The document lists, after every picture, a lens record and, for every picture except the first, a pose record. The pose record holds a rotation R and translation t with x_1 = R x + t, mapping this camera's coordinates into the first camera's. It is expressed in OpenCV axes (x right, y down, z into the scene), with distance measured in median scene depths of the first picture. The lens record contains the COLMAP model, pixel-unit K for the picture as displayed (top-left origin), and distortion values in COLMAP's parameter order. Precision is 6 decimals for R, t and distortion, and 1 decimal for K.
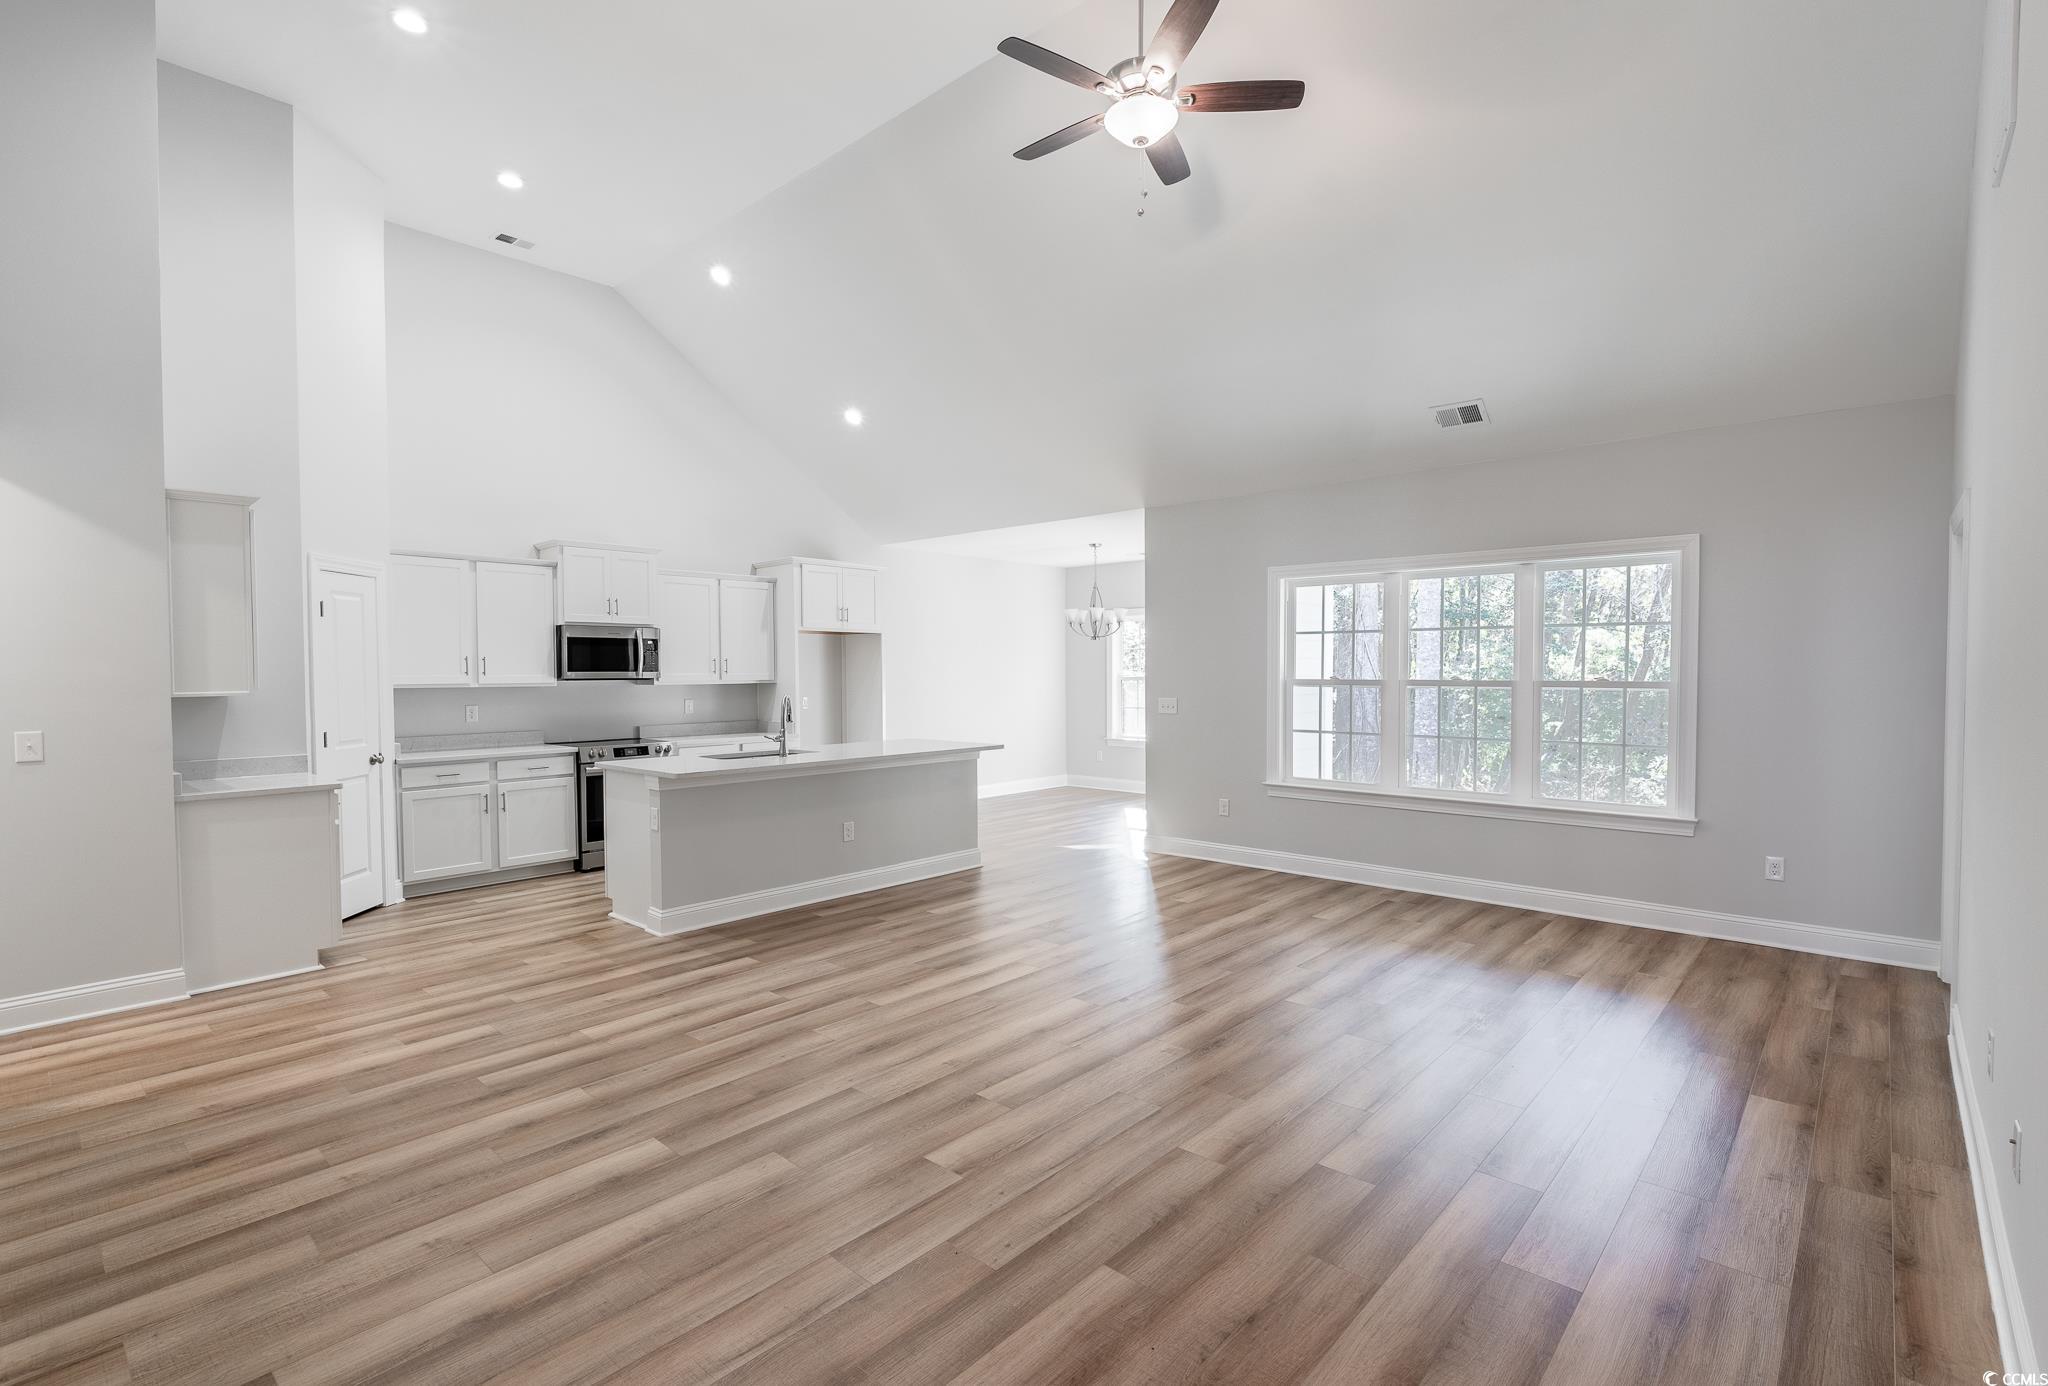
lens RADIAL K [[940.1, 0, 1007.7], [0, 940.1, 692.5], [0, 0, 1]] dist [-0.000401, 0.000236]
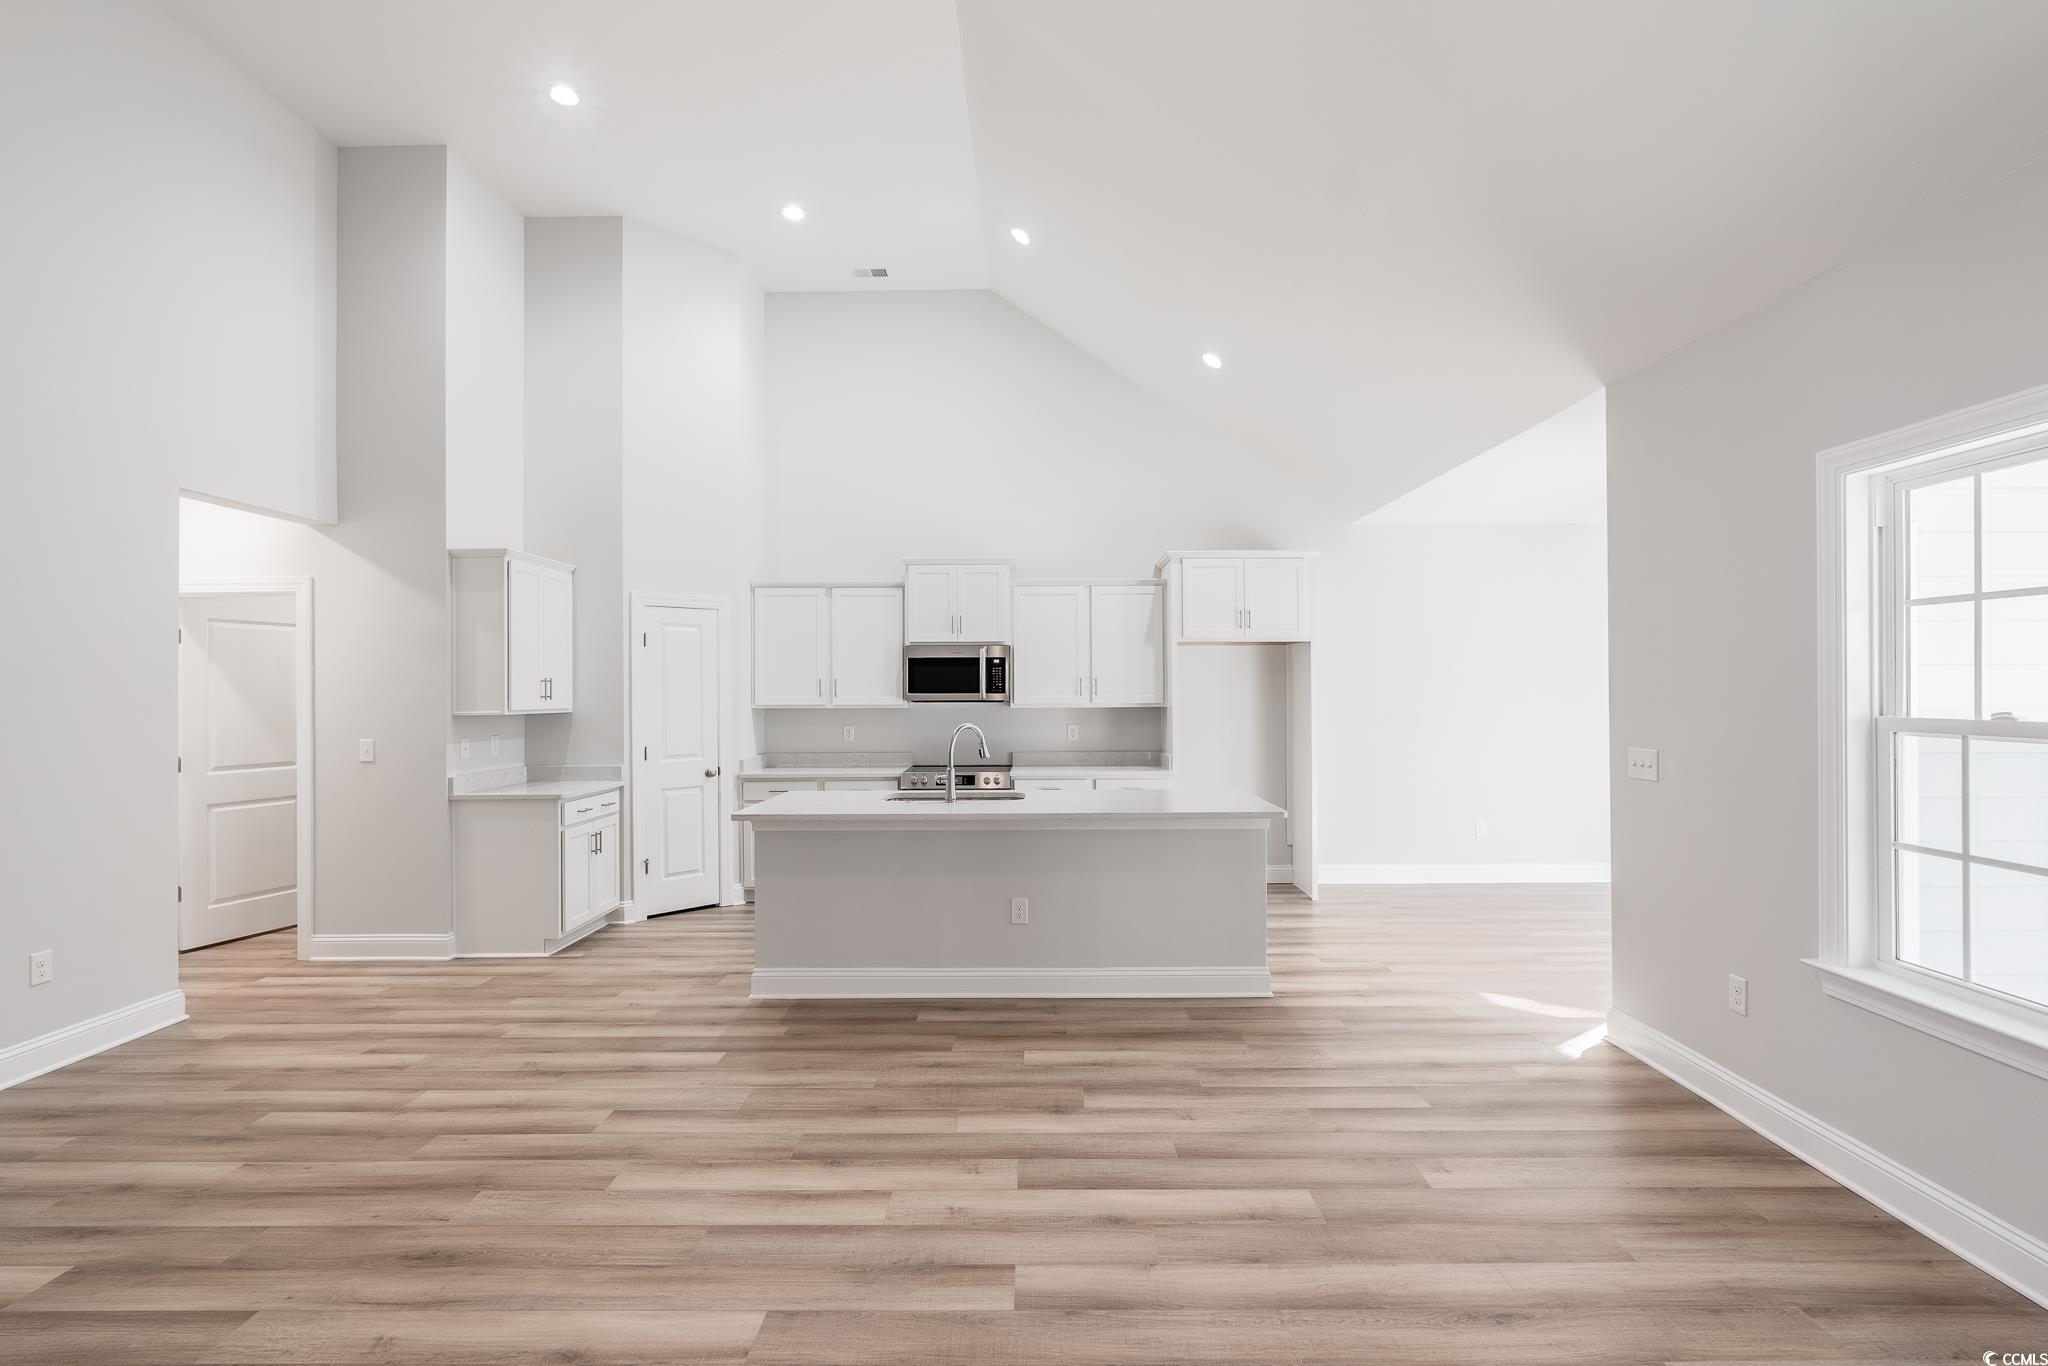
lens RADIAL K [[935.2, 0, 1036.2], [0, 935.2, 685.3], [0, 0, 1]] dist [-0.004511, 0.000347]
pose [[0.679445, -0.003629, -0.733718, 0.376329], [-0.015113, 0.999706, -0.018940, -0.015970], [0.733571, 0.023957, 0.679190, 0.496577]]
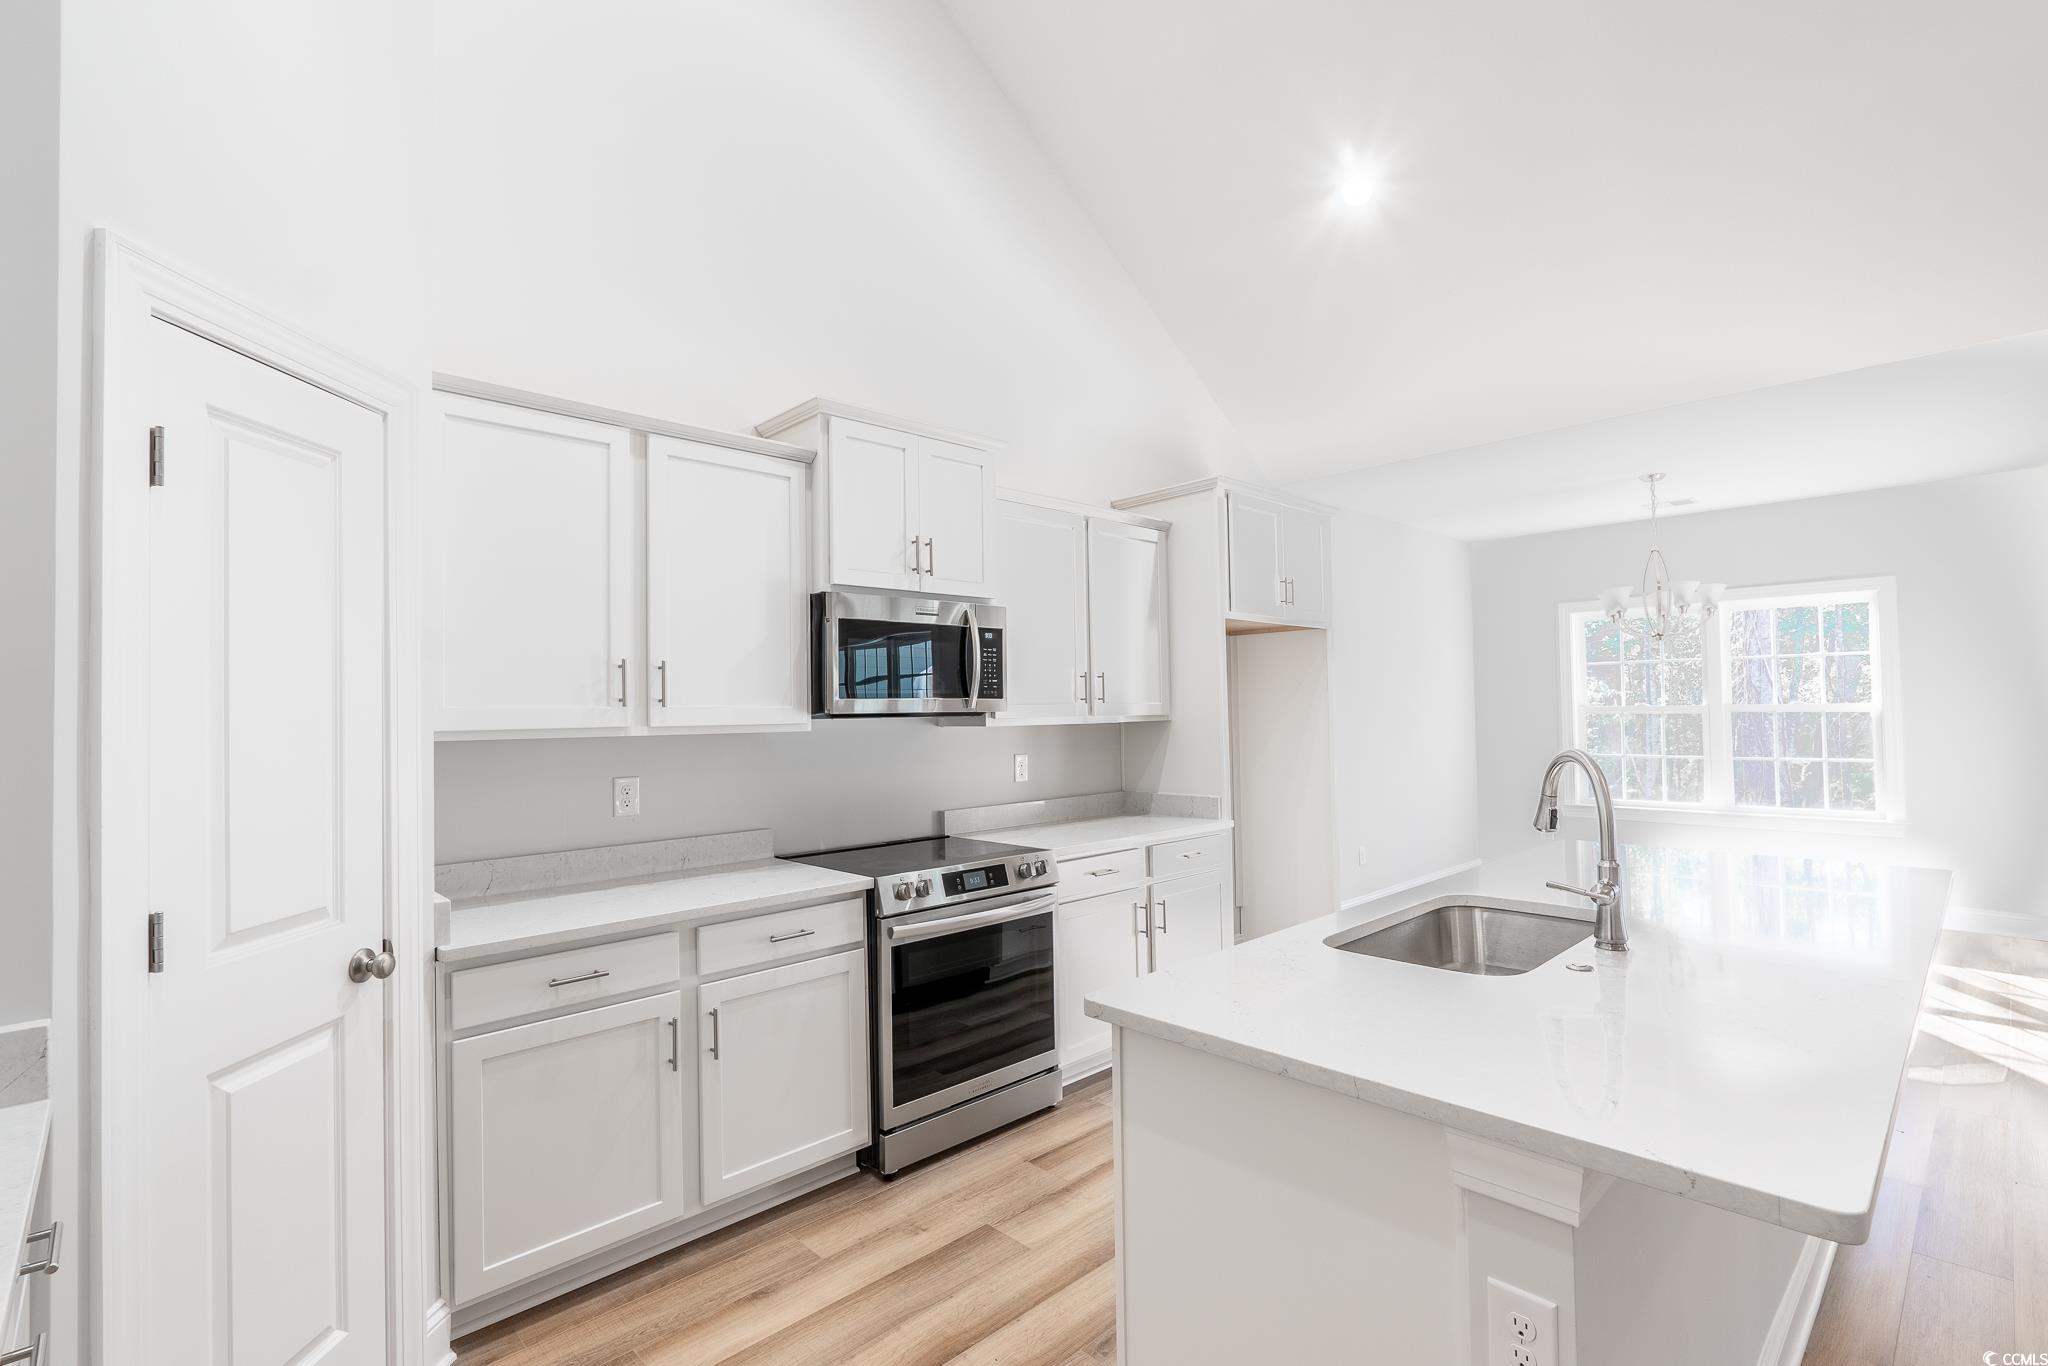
lens RADIAL K [[935.2, 0, 1036.2], [0, 935.2, 685.3], [0, 0, 1]] dist [-0.004511, 0.000347]
pose [[0.998436, -0.011292, -0.054758, -0.399614], [0.008641, 0.998791, -0.048399, -0.007182], [0.055238, 0.047850, 0.997326, 0.647179]]
